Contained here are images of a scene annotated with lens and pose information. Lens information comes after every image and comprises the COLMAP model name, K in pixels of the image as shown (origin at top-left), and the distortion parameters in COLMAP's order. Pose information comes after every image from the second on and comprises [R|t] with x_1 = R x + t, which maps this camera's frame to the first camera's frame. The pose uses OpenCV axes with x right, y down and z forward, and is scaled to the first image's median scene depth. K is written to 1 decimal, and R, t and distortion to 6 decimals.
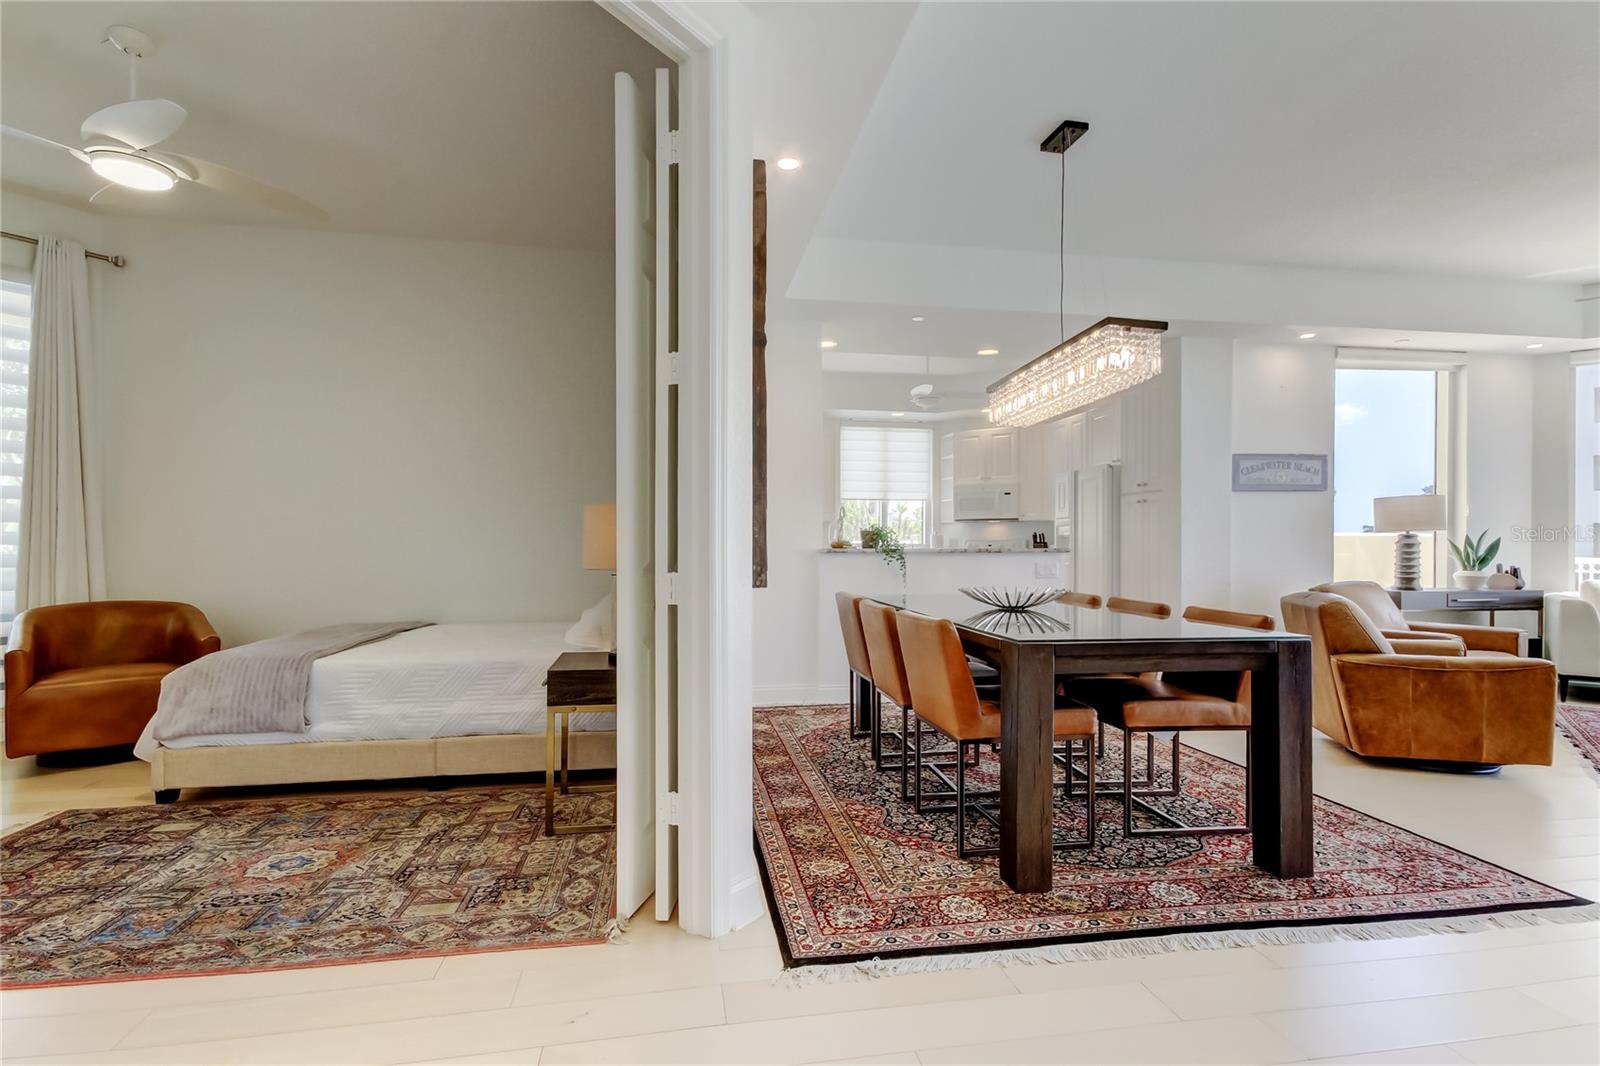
lens RADIAL K [[725.1, 0, 790.5], [0, 725.1, 541.6], [0, 0, 1]] dist [0.014274, 0.000372]
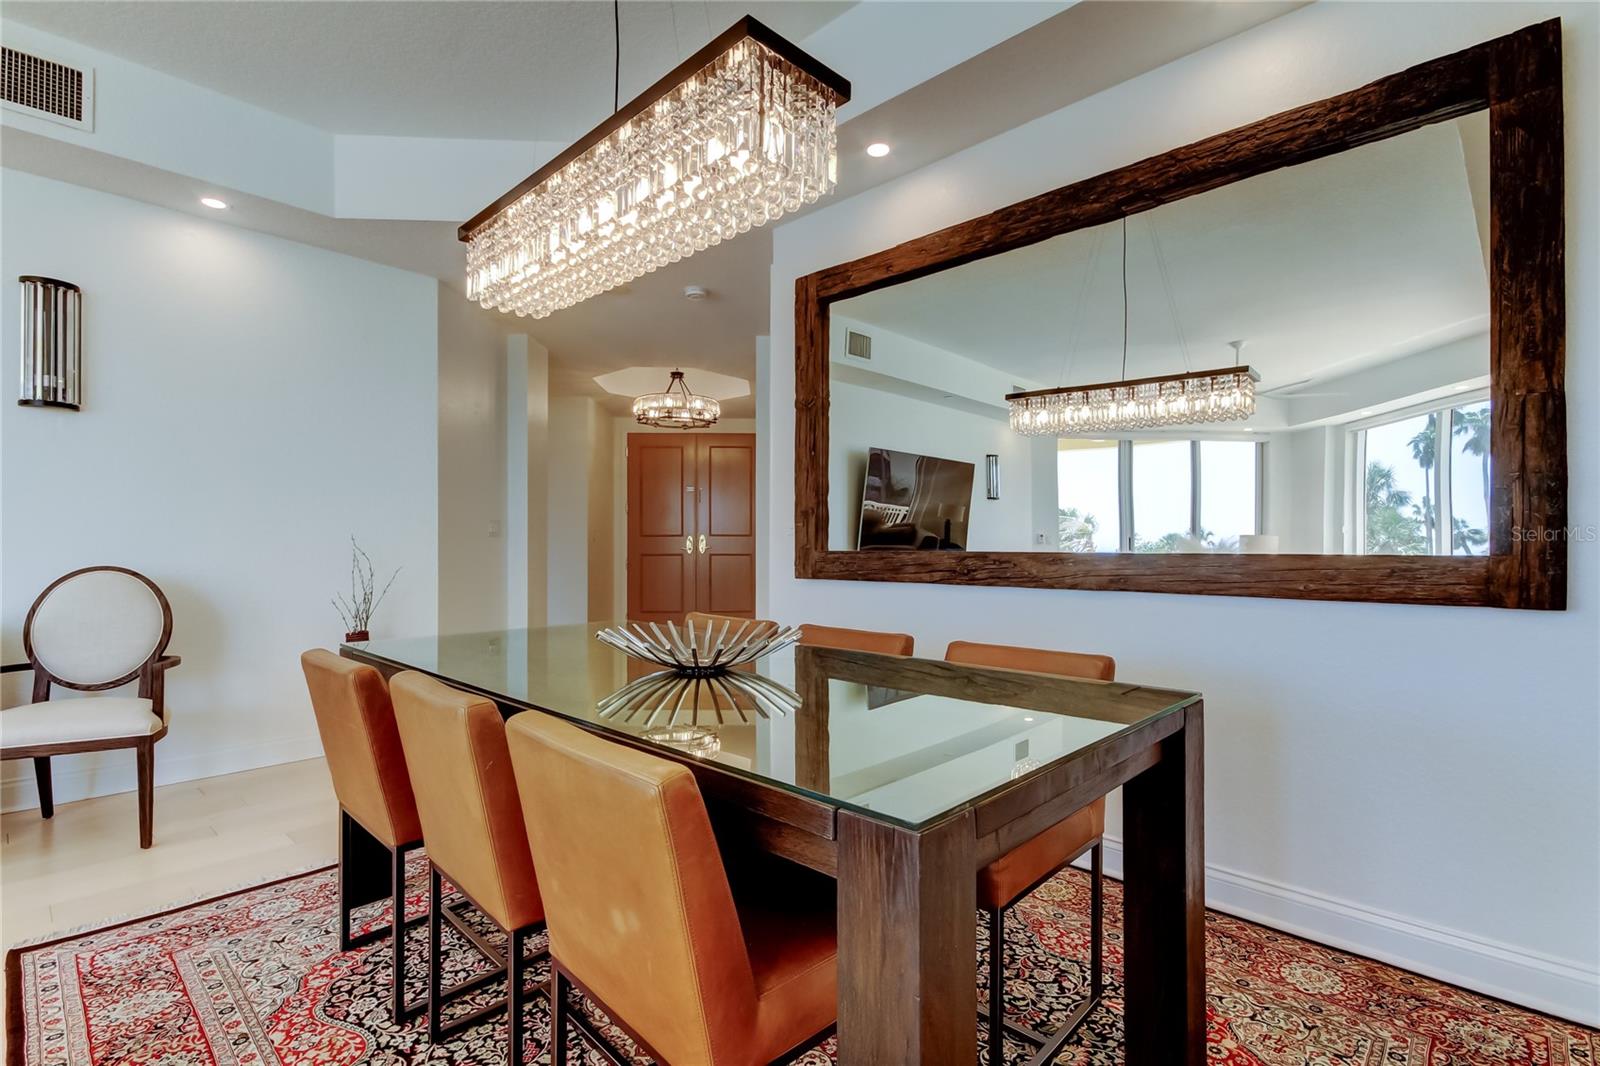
lens RADIAL K [[725.1, 0, 790.5], [0, 725.1, 541.6], [0, 0, 1]] dist [0.014274, 0.000372]
pose [[-0.792022, -0.007091, -0.610452, 0.364468], [-0.000886, 0.999945, -0.010466, 0.004141], [0.610492, -0.007749, -0.791984, 0.923293]]
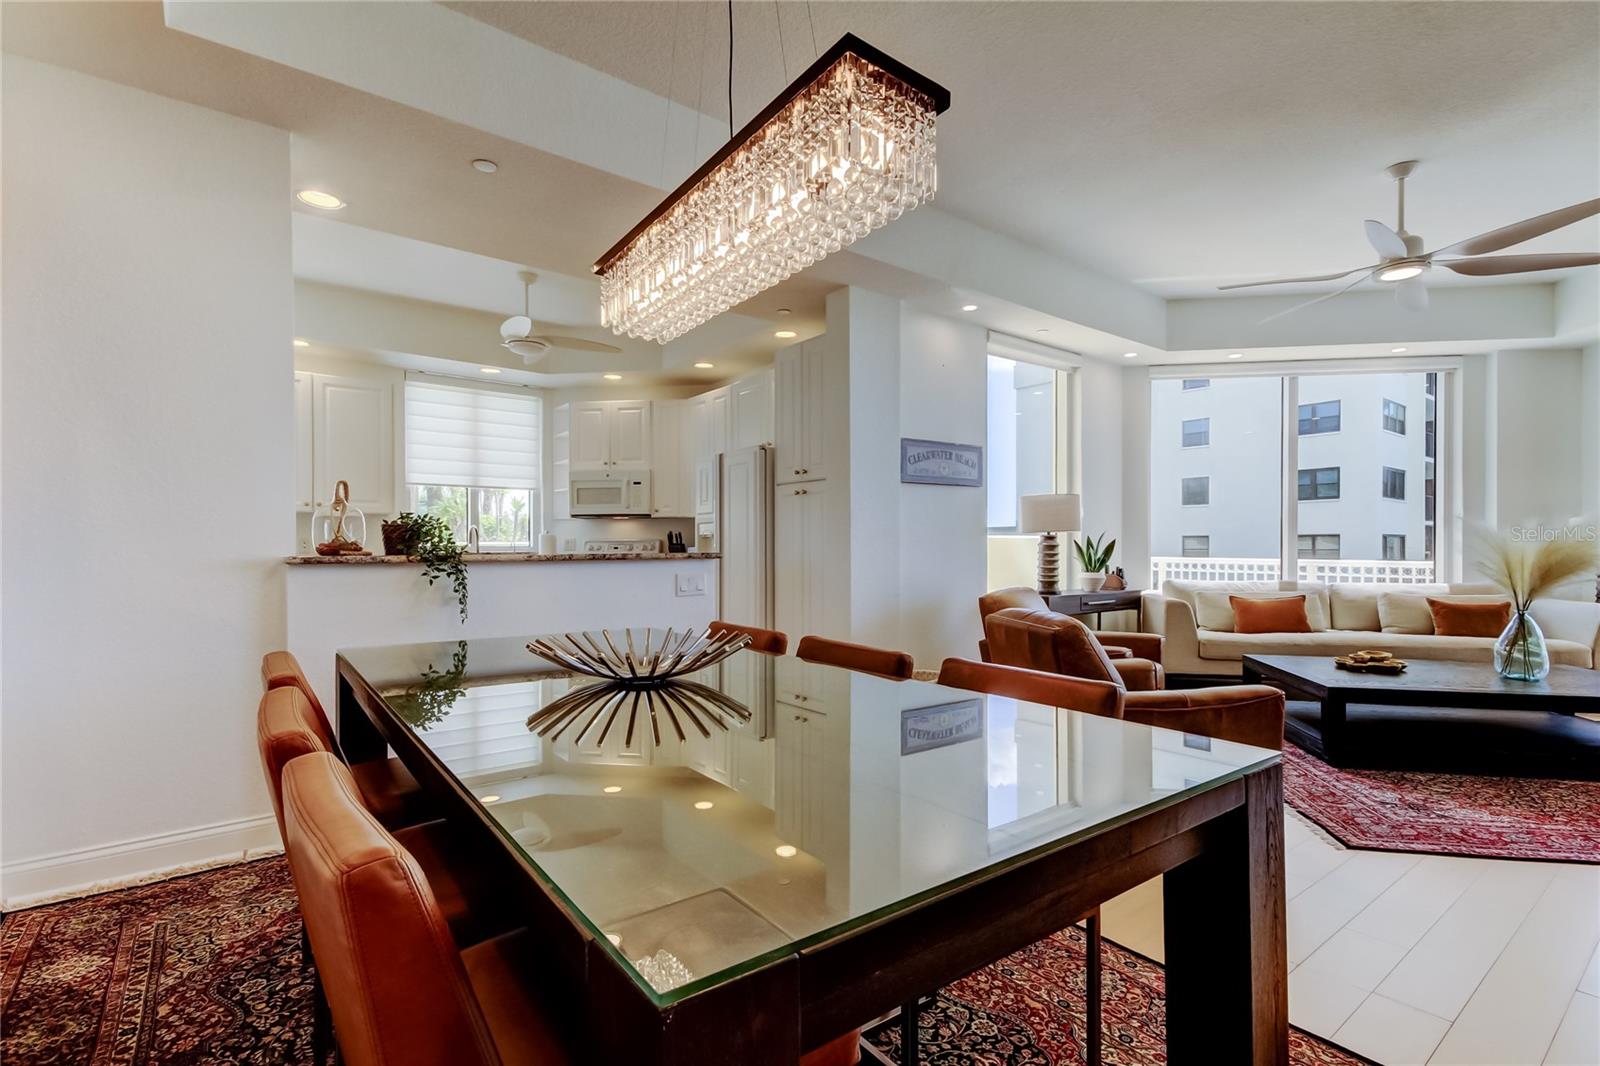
lens RADIAL K [[725.1, 0, 790.5], [0, 725.1, 541.6], [0, 0, 1]] dist [0.014274, 0.000372]
pose [[0.879621, 0.001070, 0.475674, 0.101660], [0.000590, 0.999994, -0.003340, 0.000982], [-0.475675, 0.003219, 0.879615, 0.329507]]
